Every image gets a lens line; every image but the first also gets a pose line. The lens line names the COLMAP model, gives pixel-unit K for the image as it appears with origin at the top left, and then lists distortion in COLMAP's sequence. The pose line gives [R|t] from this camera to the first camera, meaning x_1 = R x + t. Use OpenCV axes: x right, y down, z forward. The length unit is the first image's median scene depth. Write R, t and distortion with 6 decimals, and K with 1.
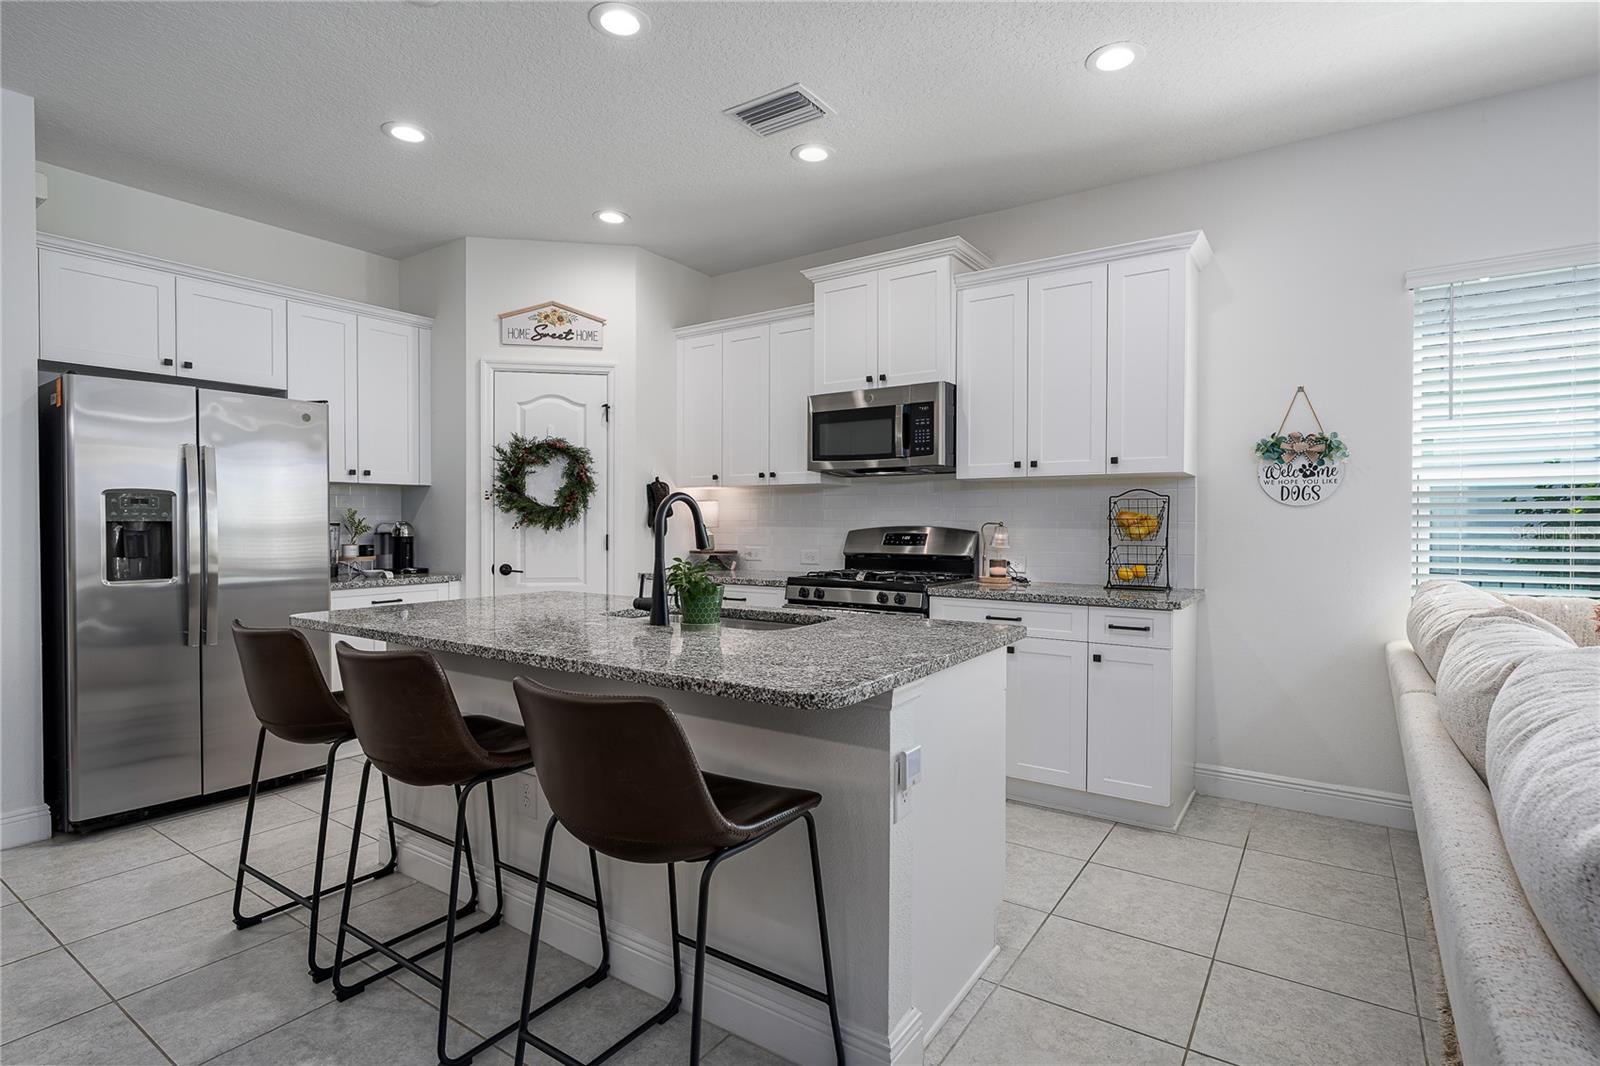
lens RADIAL K [[781.2, 0, 803.4], [0, 781.2, 523.3], [0, 0, 1]] dist [0.000626, -0.000696]
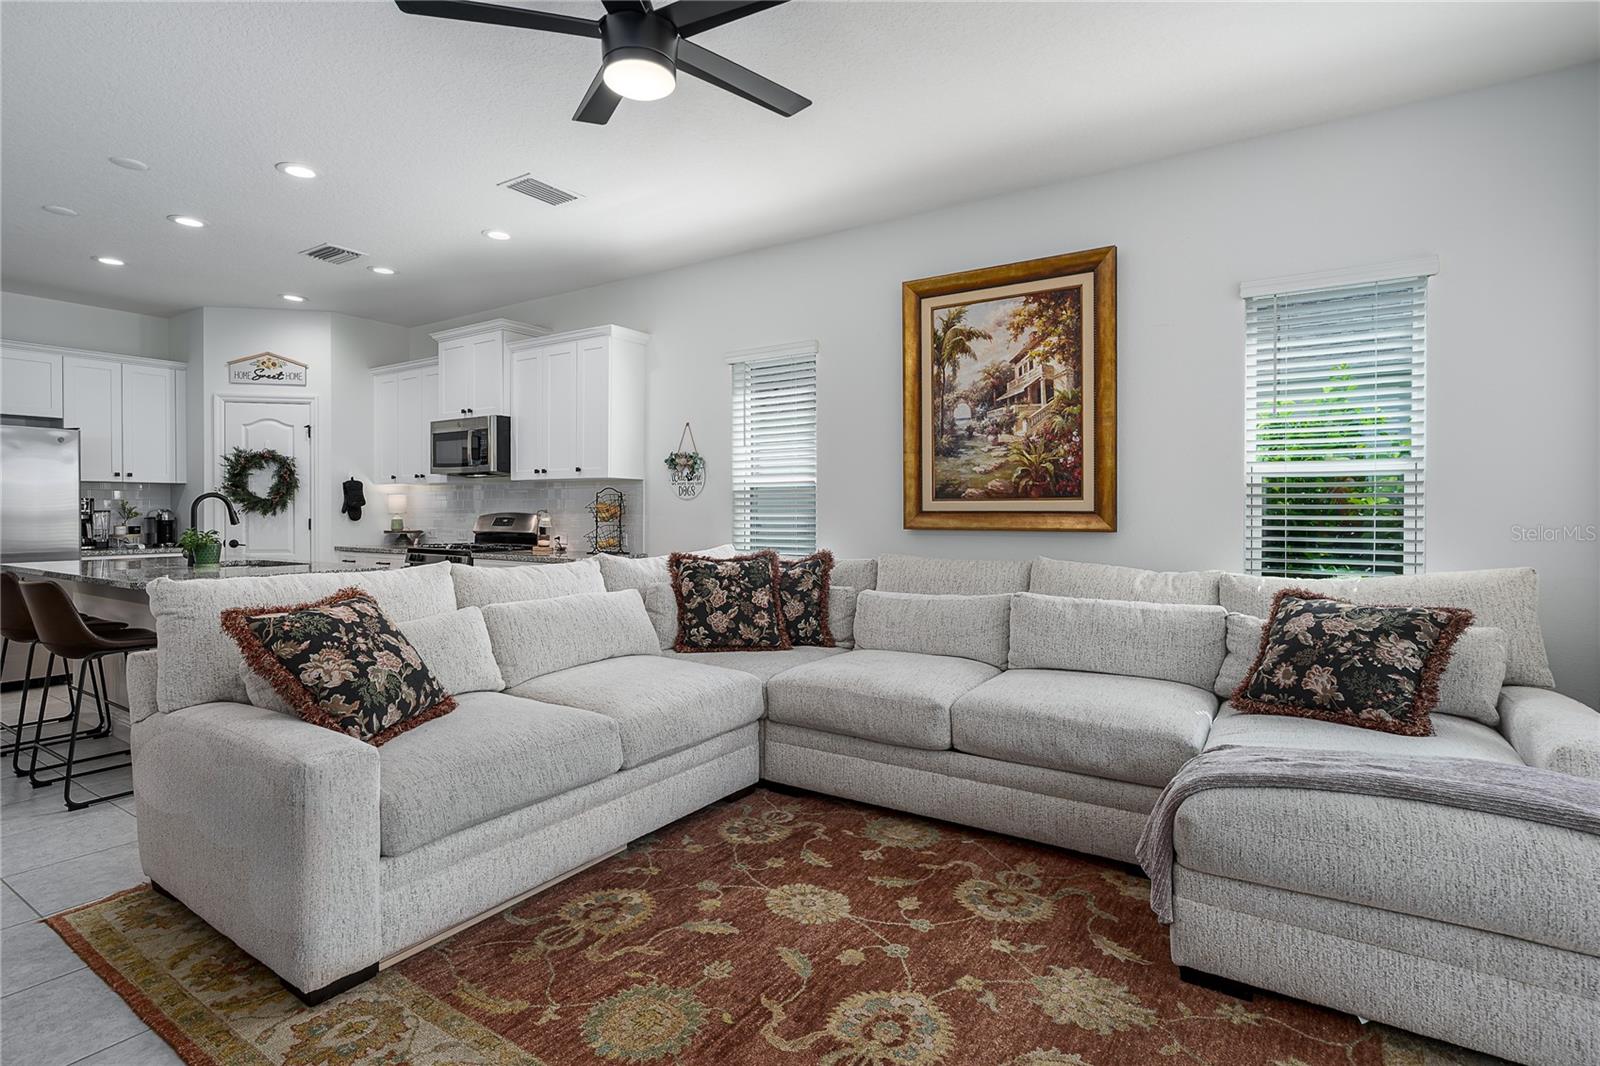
lens RADIAL K [[781.2, 0, 779.8], [0, 781.2, 516.7], [0, 0, 1]] dist [0.000626, -0.000696]
pose [[0.999998, 0.000194, 0.002110, 0.621348], [-0.000206, 0.999983, 0.005895, 0.002687], [-0.002109, -0.005895, 0.999980, -0.423754]]
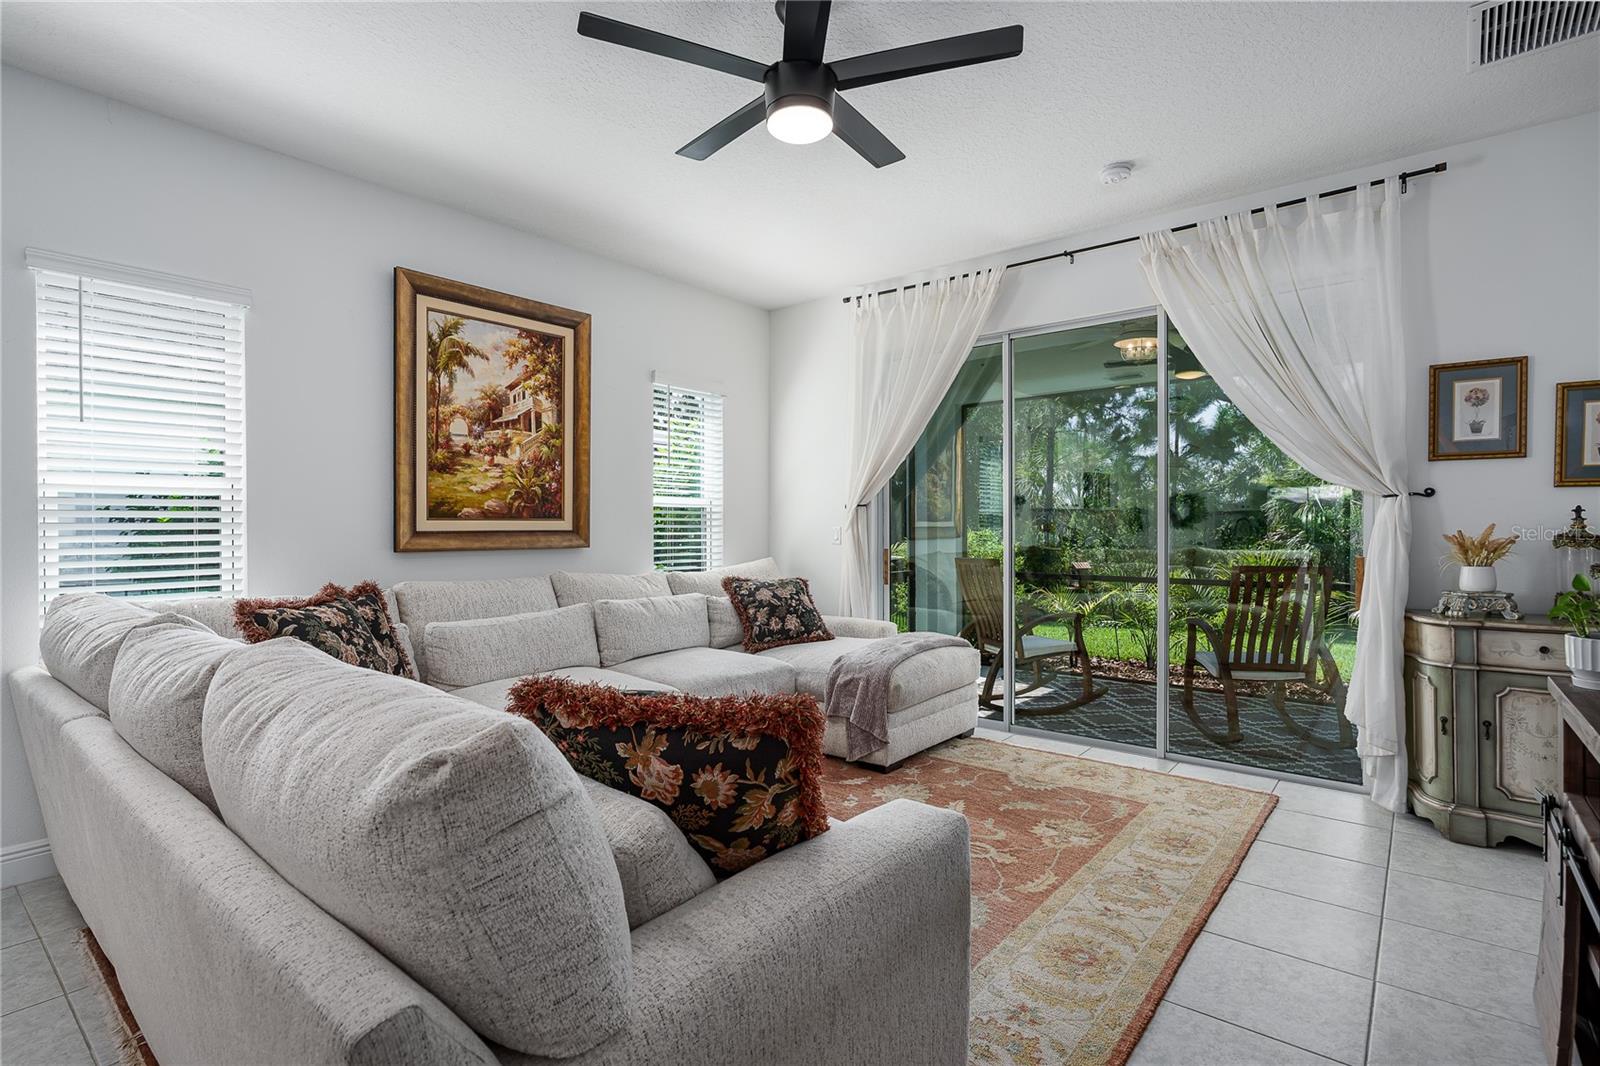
lens RADIAL K [[781.2, 0, 798.5], [0, 781.2, 529.8], [0, 0, 1]] dist [0.000626, -0.000696]
pose [[0.090861, -0.003780, 0.995856, -0.028843], [0.006334, 0.999975, 0.003217, -0.000592], [-0.995843, 0.006015, 0.090883, 0.053207]]
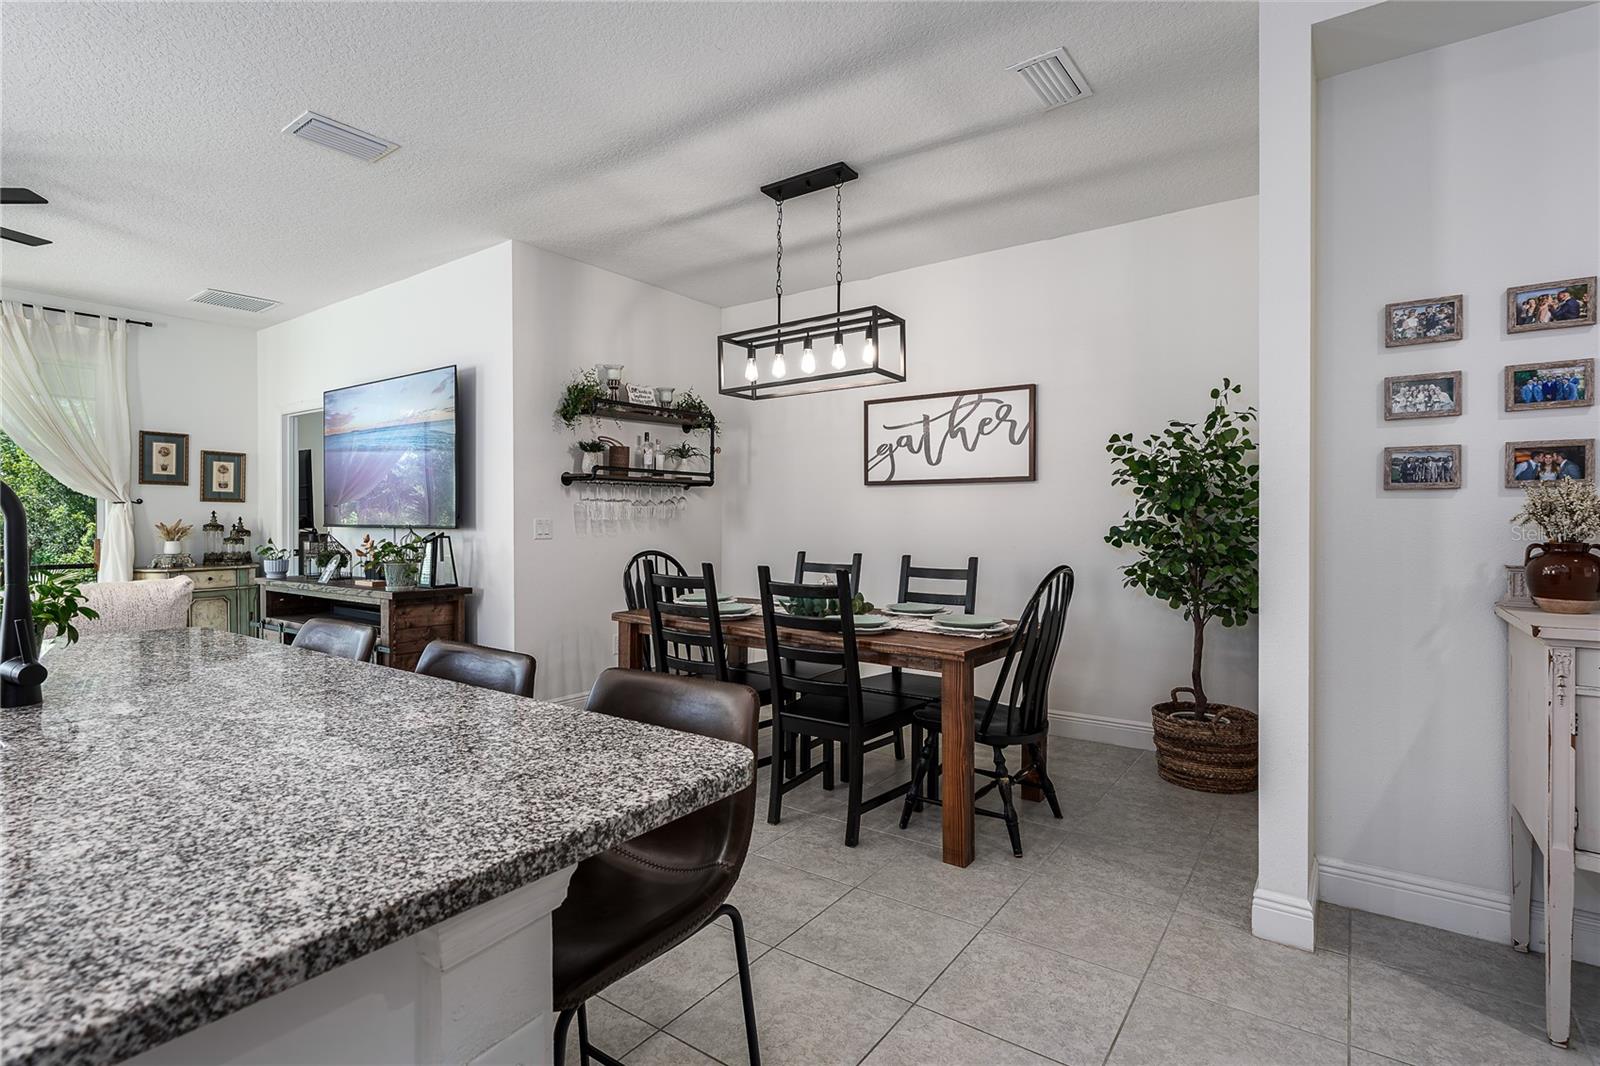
lens RADIAL K [[781.2, 0, 795.0], [0, 781.2, 524.7], [0, 0, 1]] dist [0.000626, -0.000696]
pose [[-0.999438, -0.000708, 0.033522, -0.403049], [-0.000388, 0.999954, 0.009541, -0.003758], [-0.033527, 0.009523, -0.999392, 0.838882]]
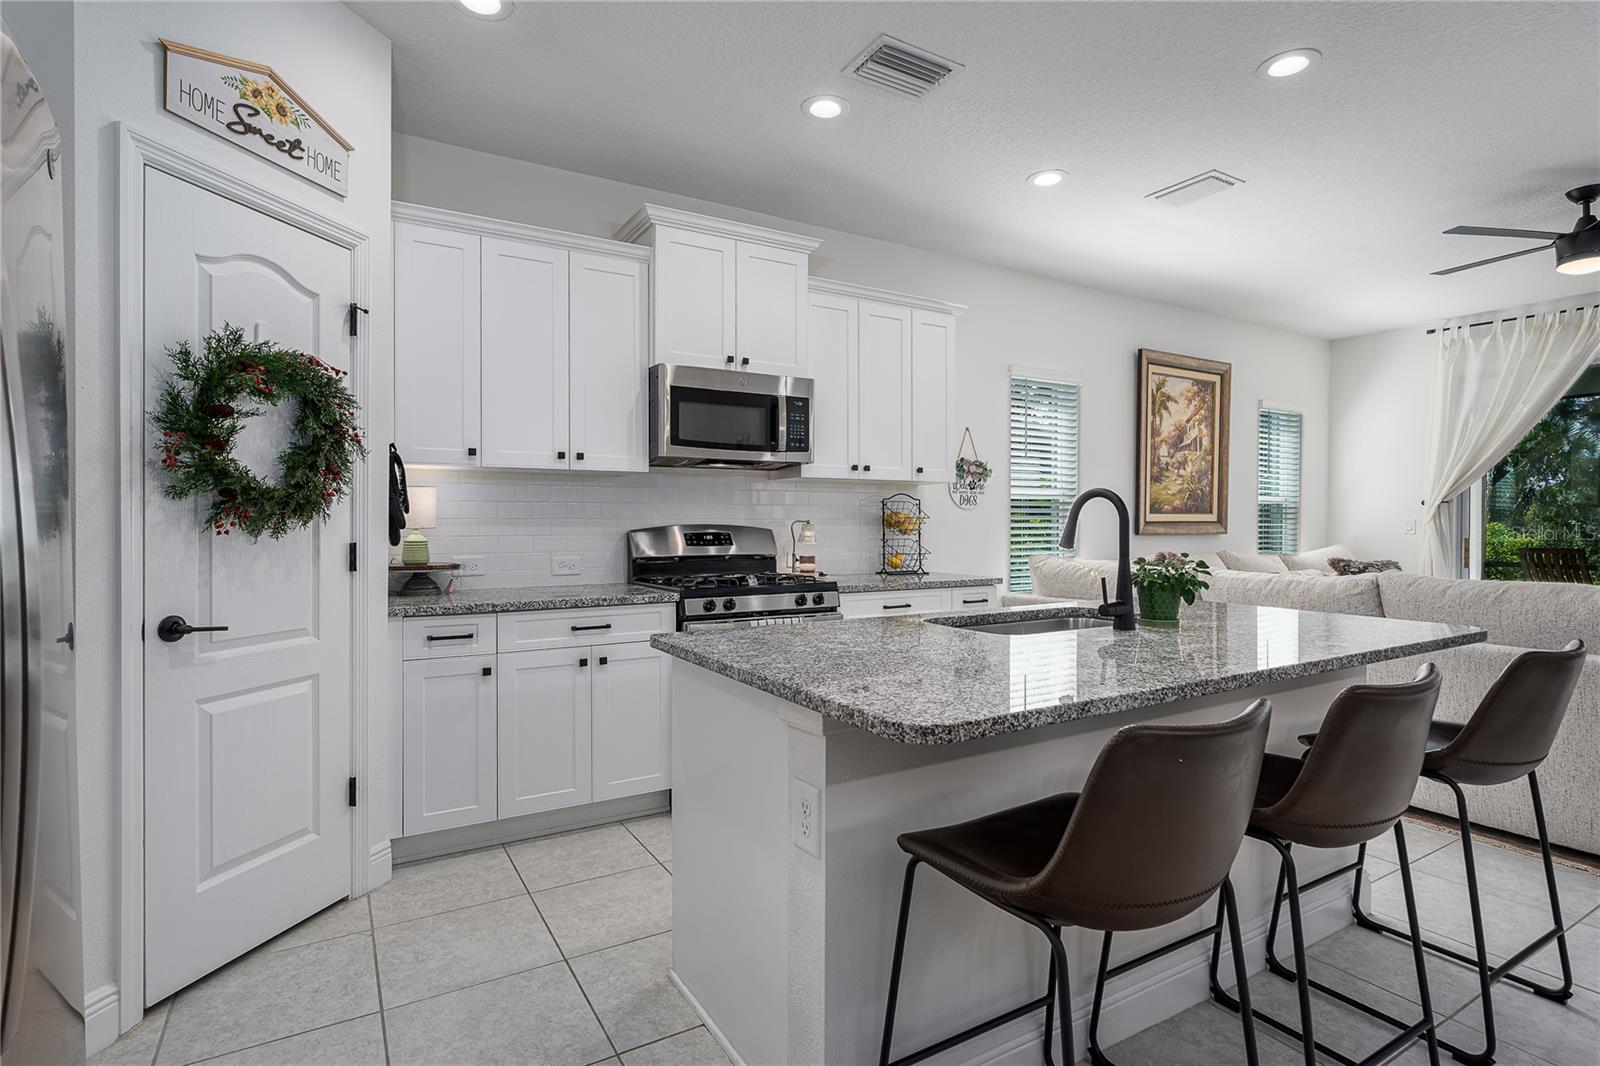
lens RADIAL K [[781.2, 0, 797.2], [0, 781.2, 523.8], [0, 0, 1]] dist [0.000626, -0.000696]
pose [[0.437122, -0.003913, 0.899394, -0.643327], [0.001525, 0.999992, 0.003610, -0.000413], [-0.899401, -0.000206, 0.437125, 0.511098]]
